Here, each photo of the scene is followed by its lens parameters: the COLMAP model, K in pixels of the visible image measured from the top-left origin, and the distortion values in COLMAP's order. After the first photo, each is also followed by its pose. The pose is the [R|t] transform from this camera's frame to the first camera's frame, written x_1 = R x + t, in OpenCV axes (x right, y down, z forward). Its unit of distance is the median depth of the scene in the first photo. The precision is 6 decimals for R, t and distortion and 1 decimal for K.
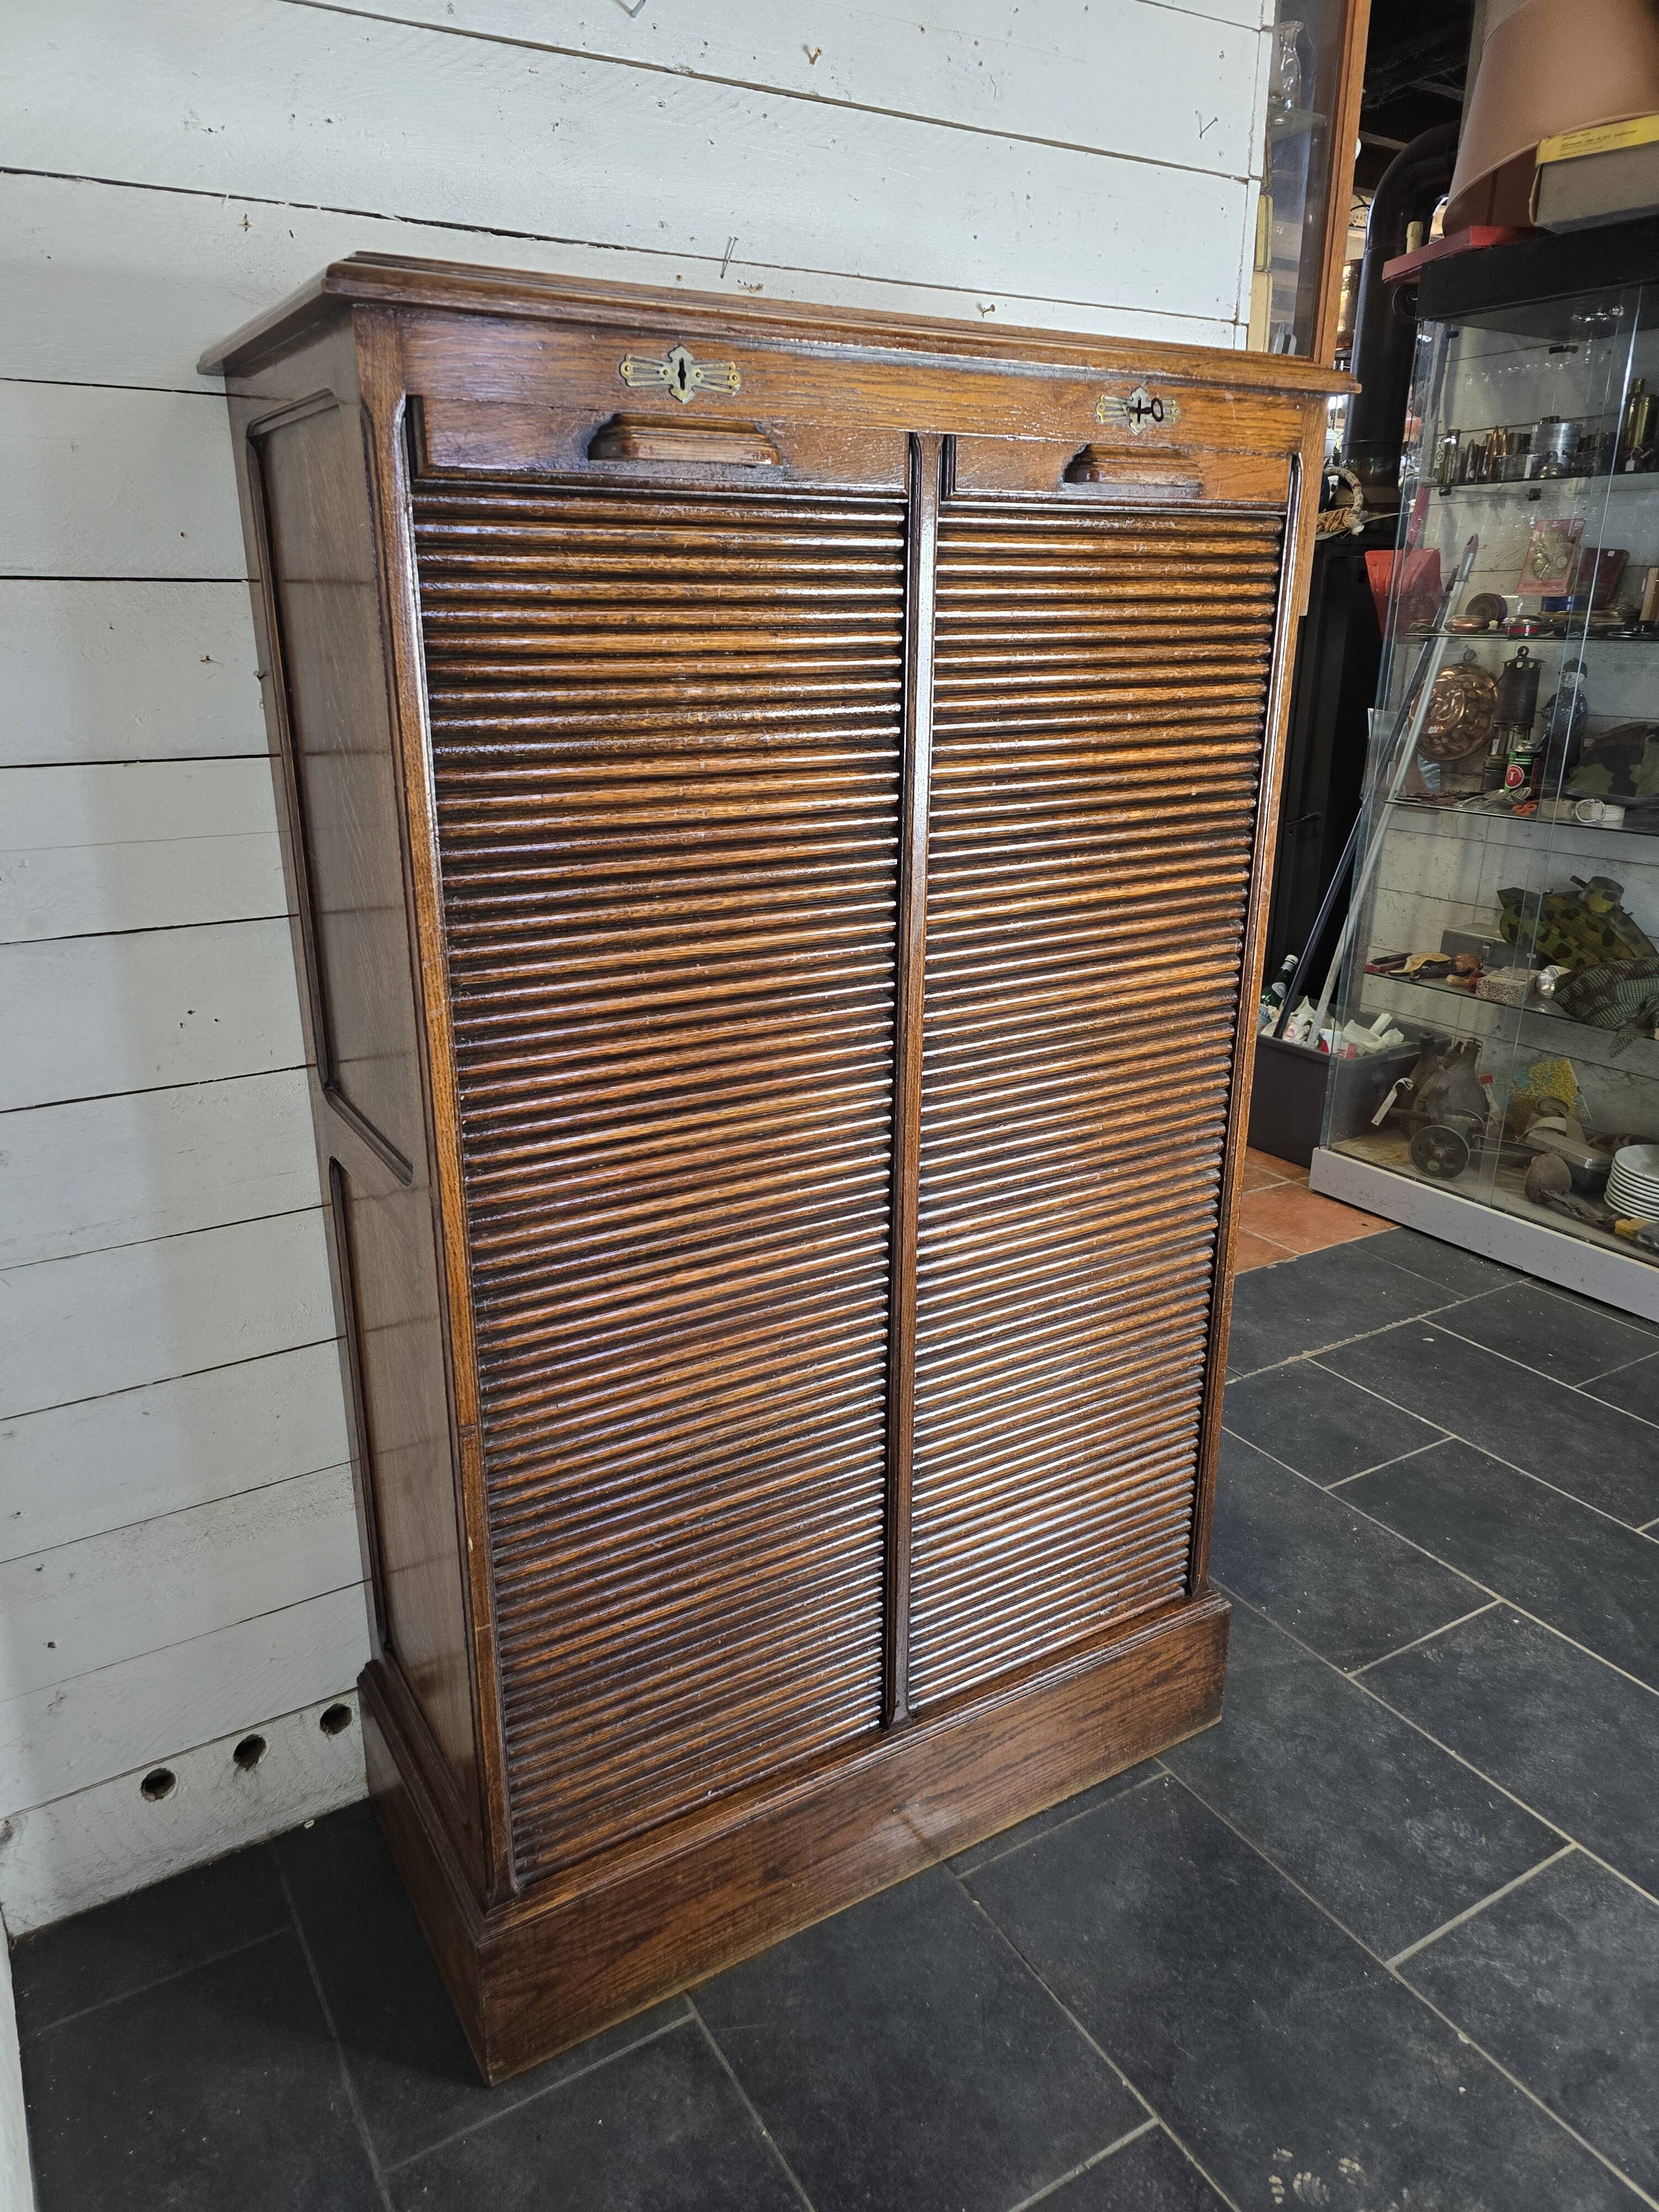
lens RADIAL K [[1488.6, 0, 807.9], [0, 1488.6, 1109.8], [0, 0, 1]] dist [0.064729, -0.059617]
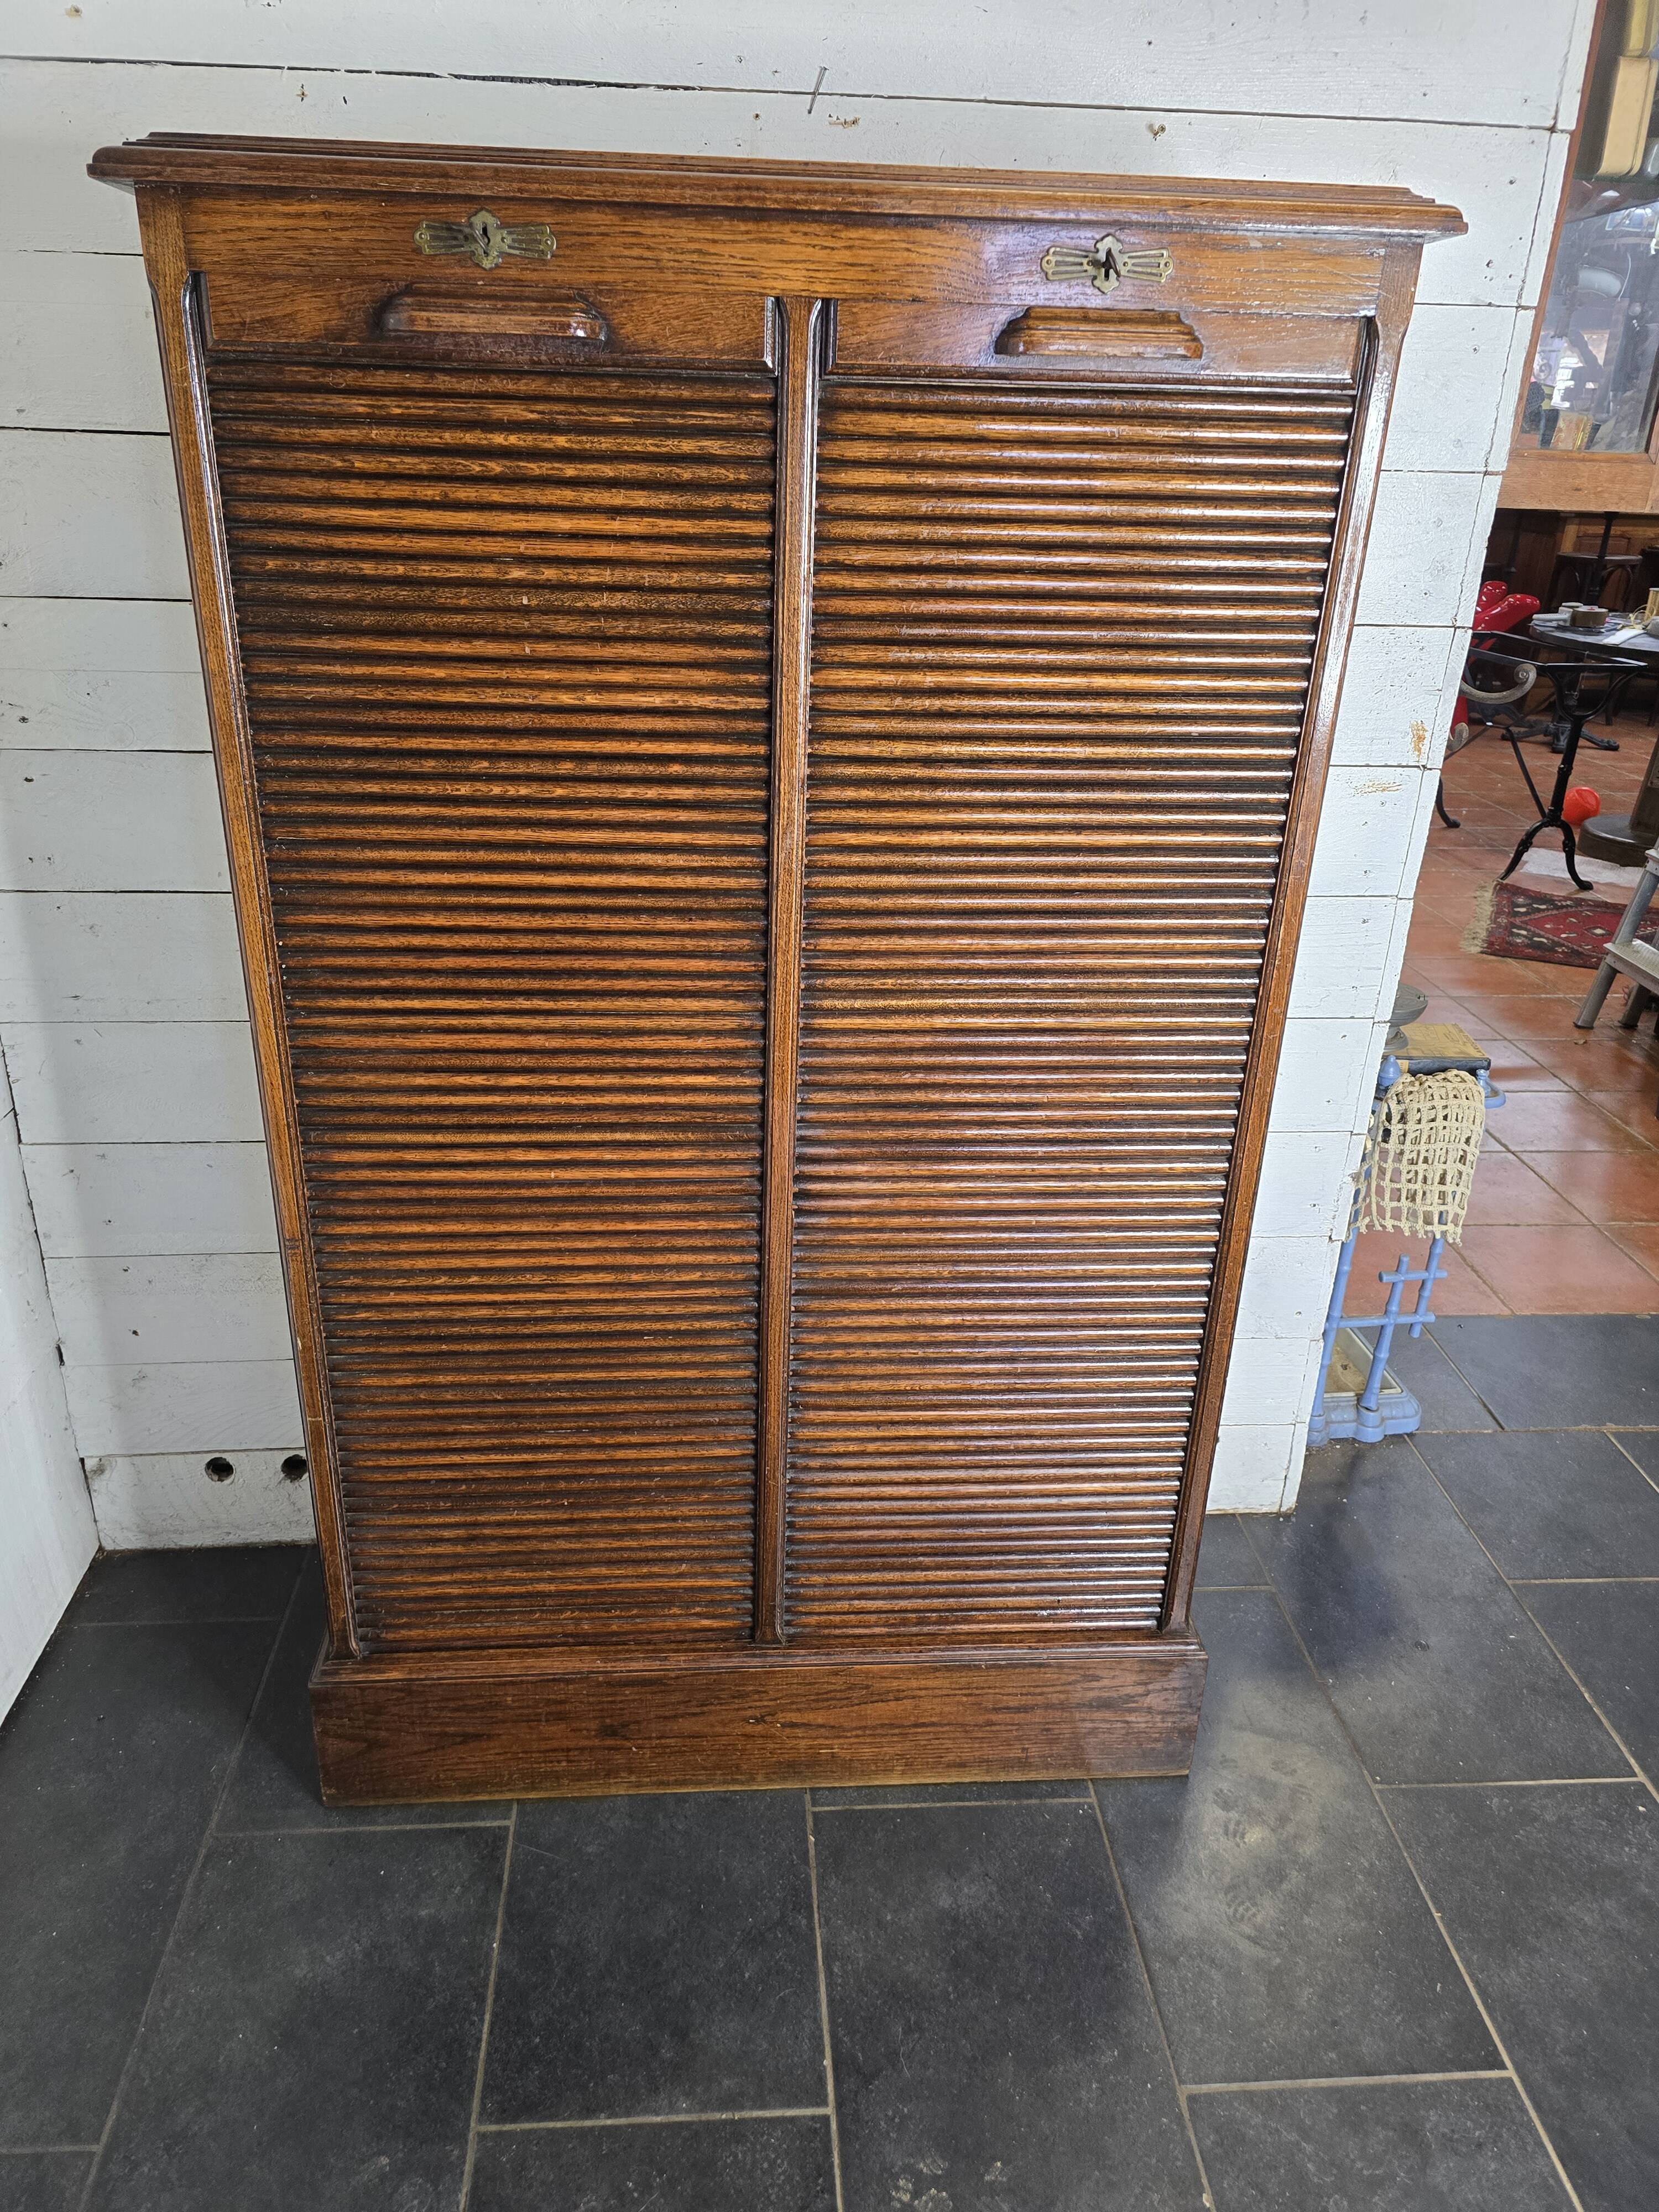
lens RADIAL K [[1492.8, 0, 809.2], [0, 1492.8, 1096.3], [0, 0, 1]] dist [0.061343, -0.057298]
pose [[0.891827, 0.208039, -0.401703, 0.412008], [-0.172046, 0.977236, 0.124141, -0.073197], [0.418384, -0.041601, 0.907317, 0.124152]]
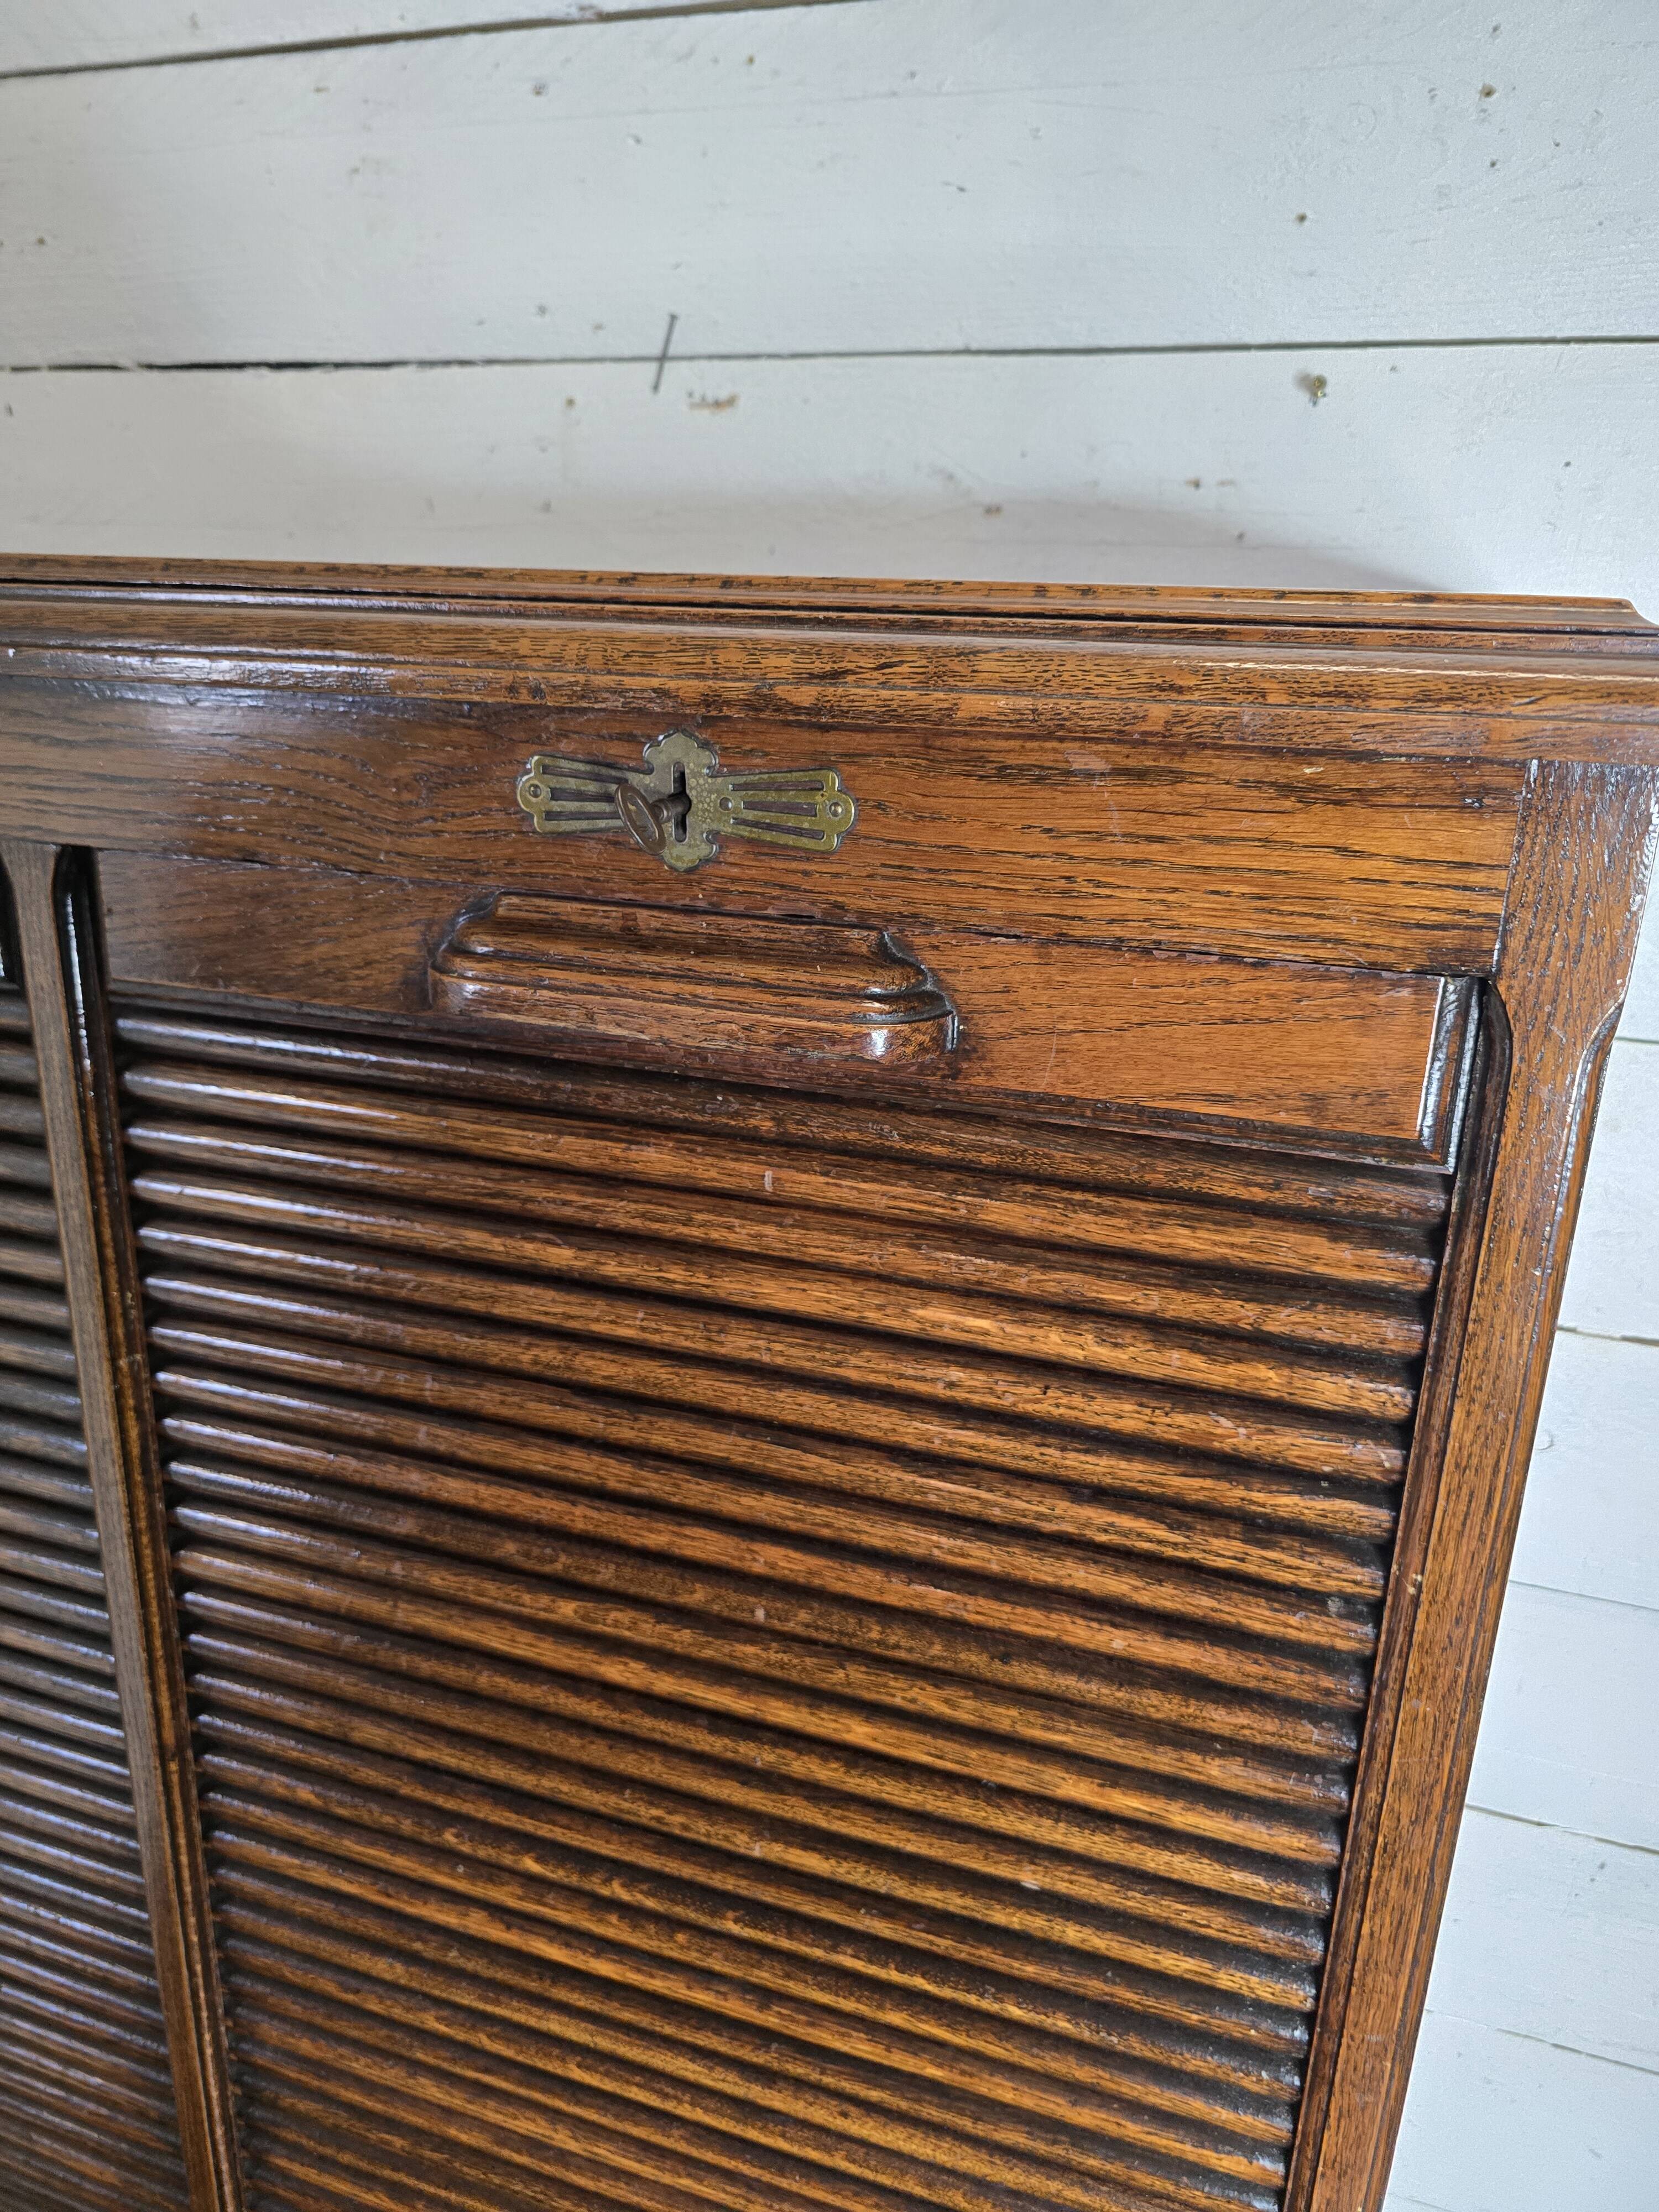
lens RADIAL K [[1534.9, 0, 821.5], [0, 1534.9, 1080.0], [0, 0, 1]] dist [0.047307, -0.062280]
pose [[0.647337, 0.251487, -0.719520, 0.391208], [-0.270037, 0.958440, 0.092048, -0.364272], [0.712766, 0.134710, 0.688345, 0.662515]]
